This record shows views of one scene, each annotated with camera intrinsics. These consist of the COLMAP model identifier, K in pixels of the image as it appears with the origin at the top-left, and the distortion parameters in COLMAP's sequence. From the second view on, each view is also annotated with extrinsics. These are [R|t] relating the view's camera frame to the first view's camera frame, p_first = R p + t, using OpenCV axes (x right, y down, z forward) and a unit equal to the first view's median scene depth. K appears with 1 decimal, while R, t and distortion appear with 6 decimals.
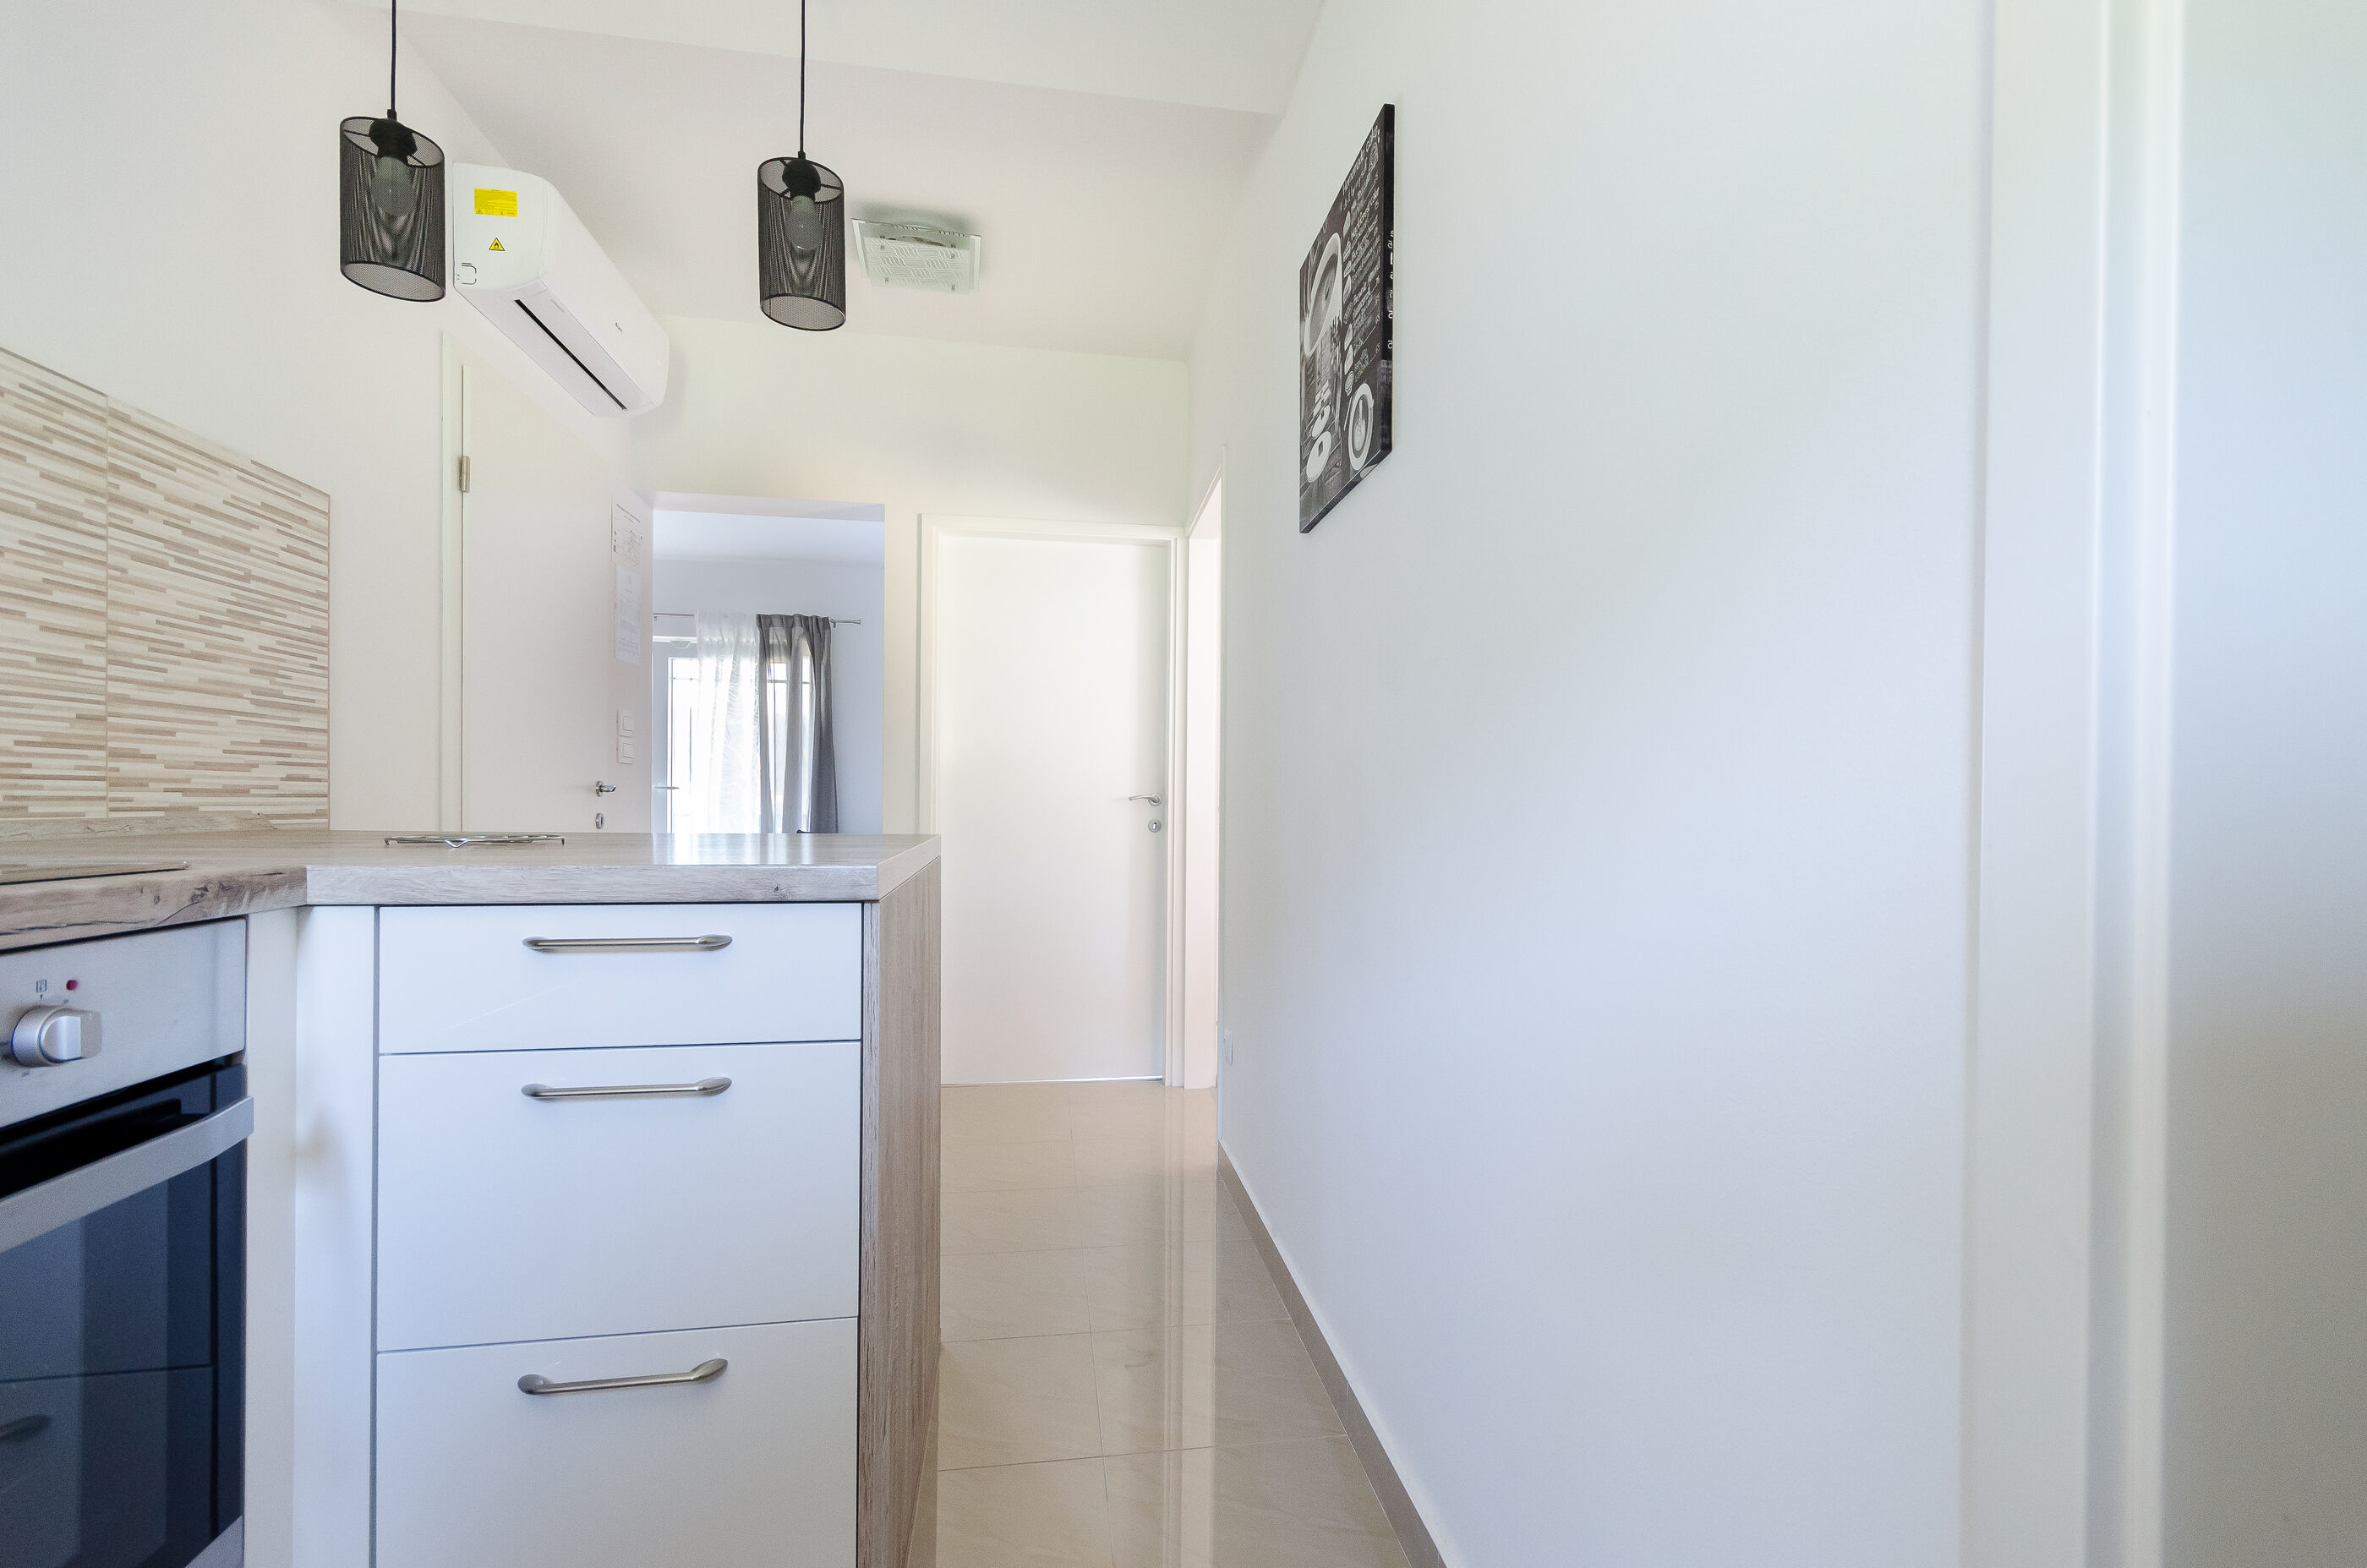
lens RADIAL K [[1101.5, 0, 1192.1], [0, 1101.5, 814.2], [0, 0, 1]] dist [0.001643, 0.000264]
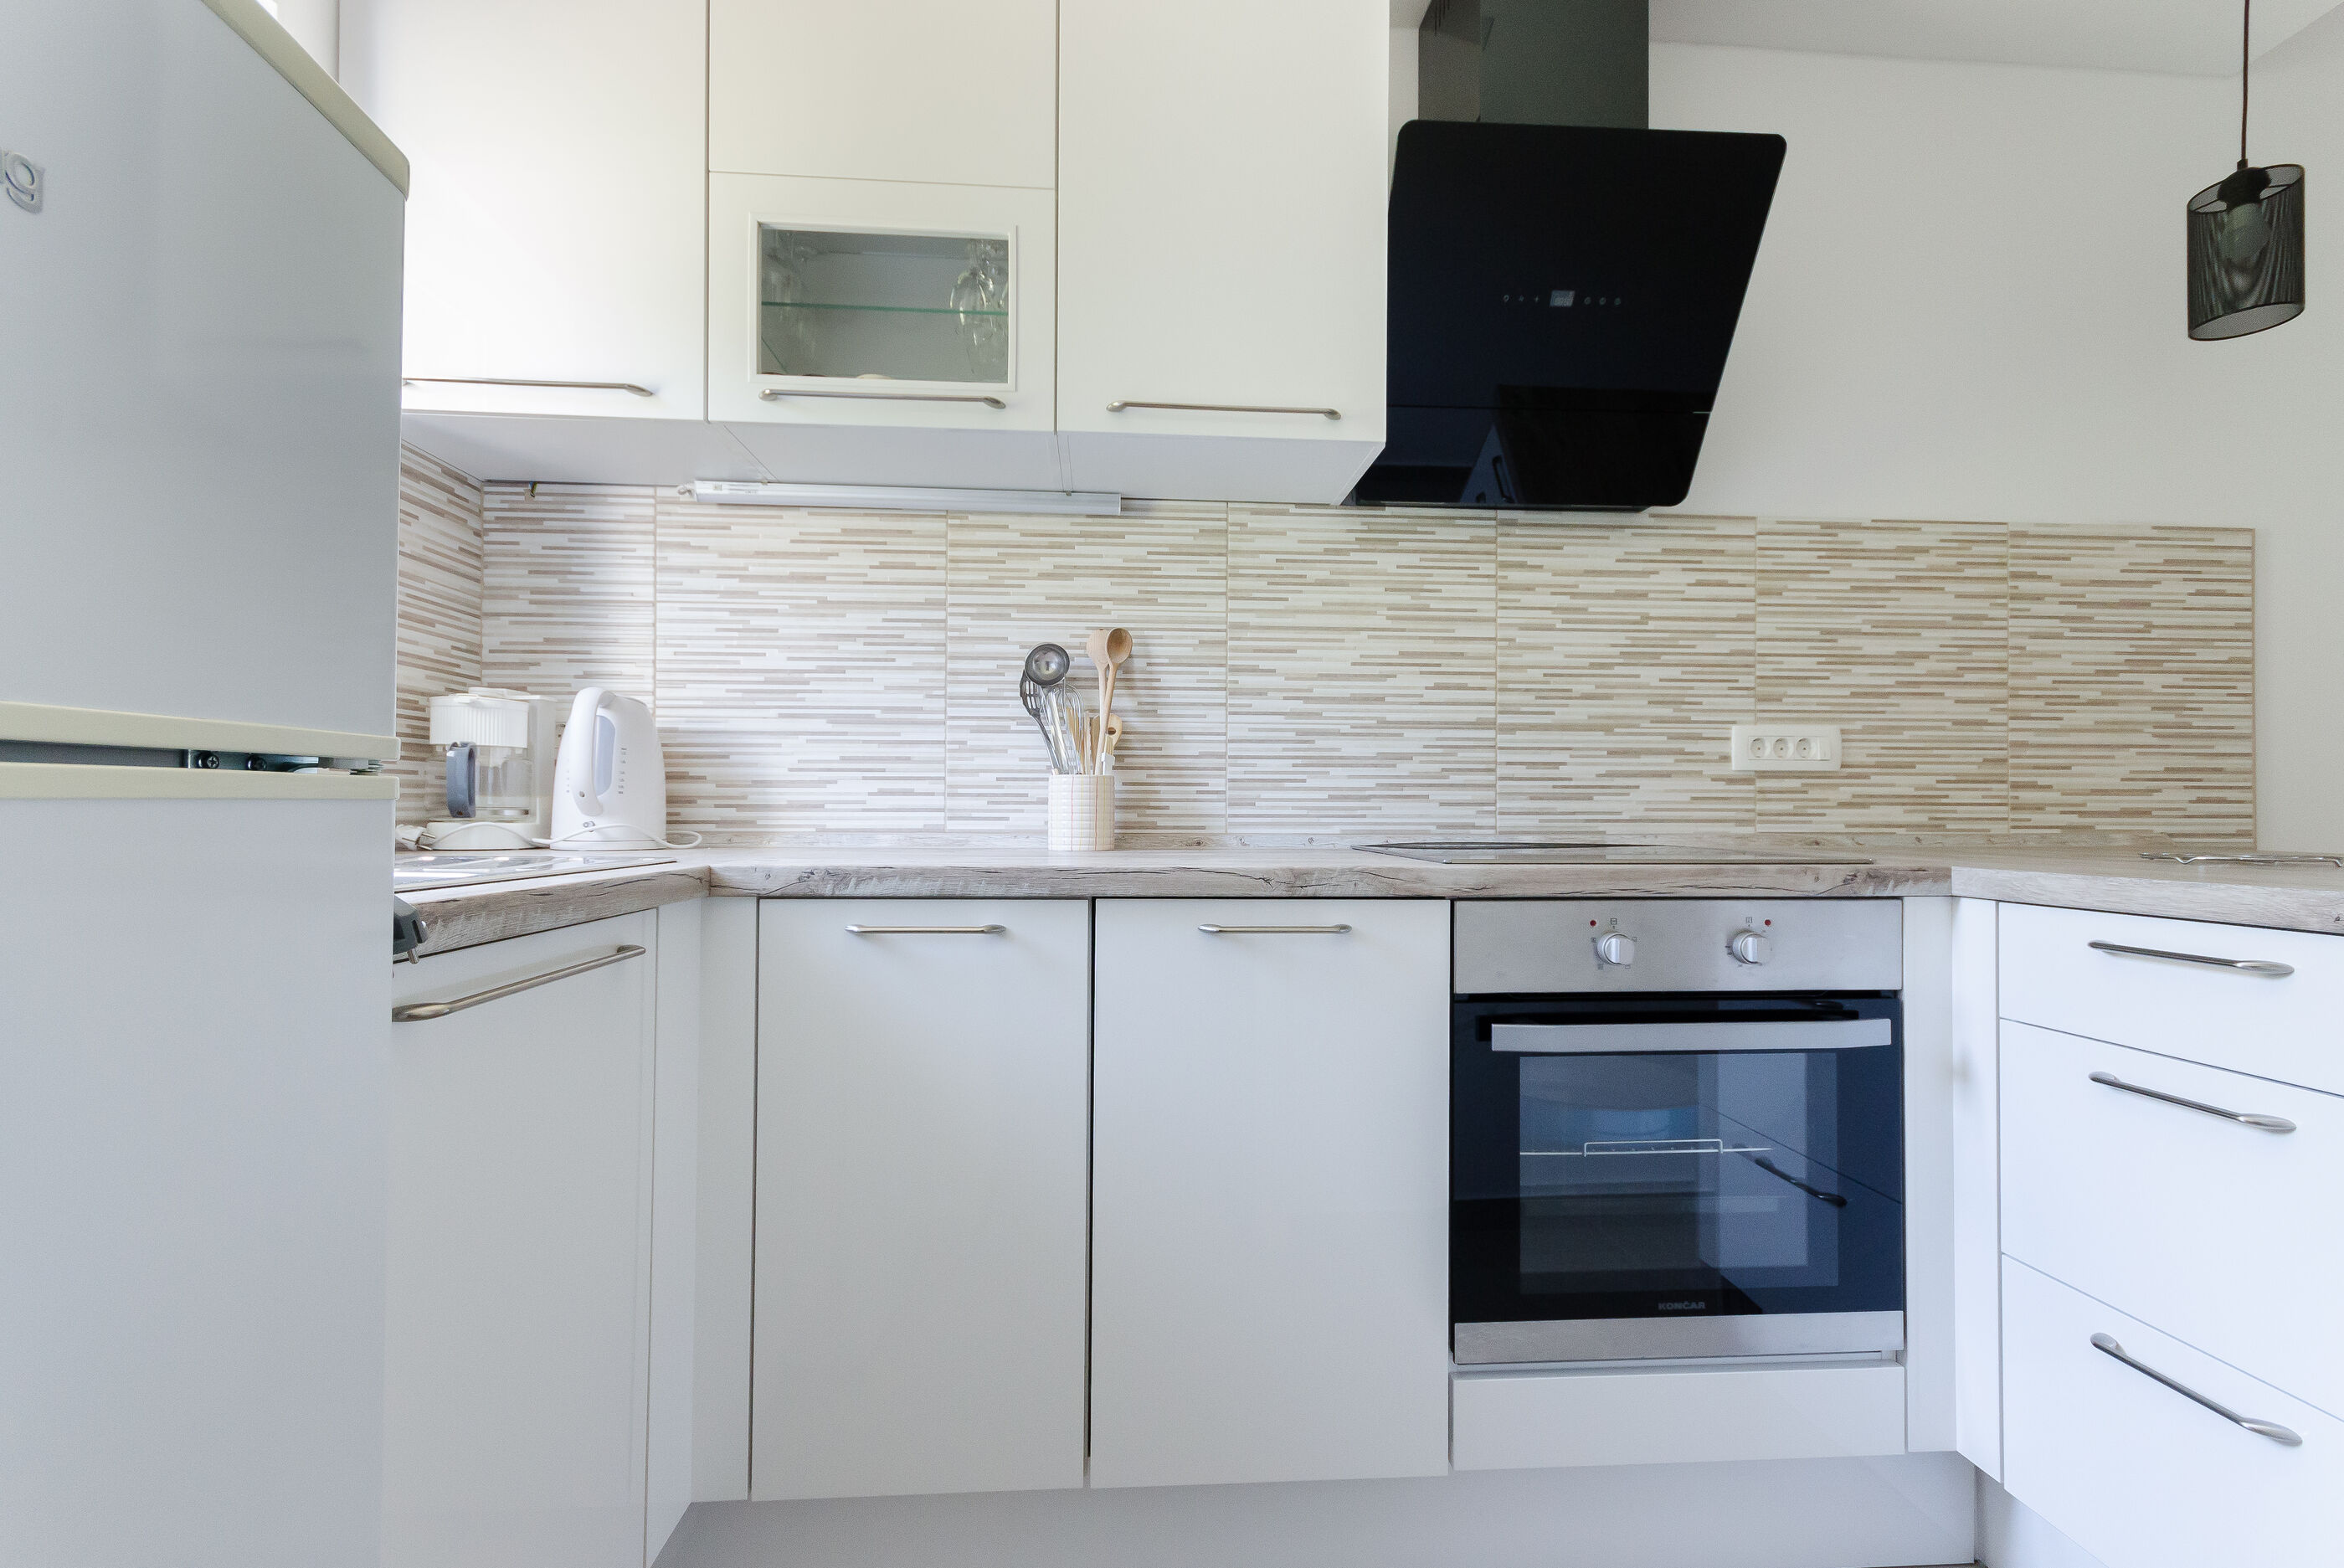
lens RADIAL K [[1021.8, 0, 1175.6], [0, 1021.8, 805.4], [0, 0, 1]] dist [0.000206, -0.000049]
pose [[-0.105627, -0.016694, -0.994266, 0.331988], [-0.014613, 0.999777, -0.015235, 0.002605], [0.994298, 0.012920, -0.105847, 0.104903]]
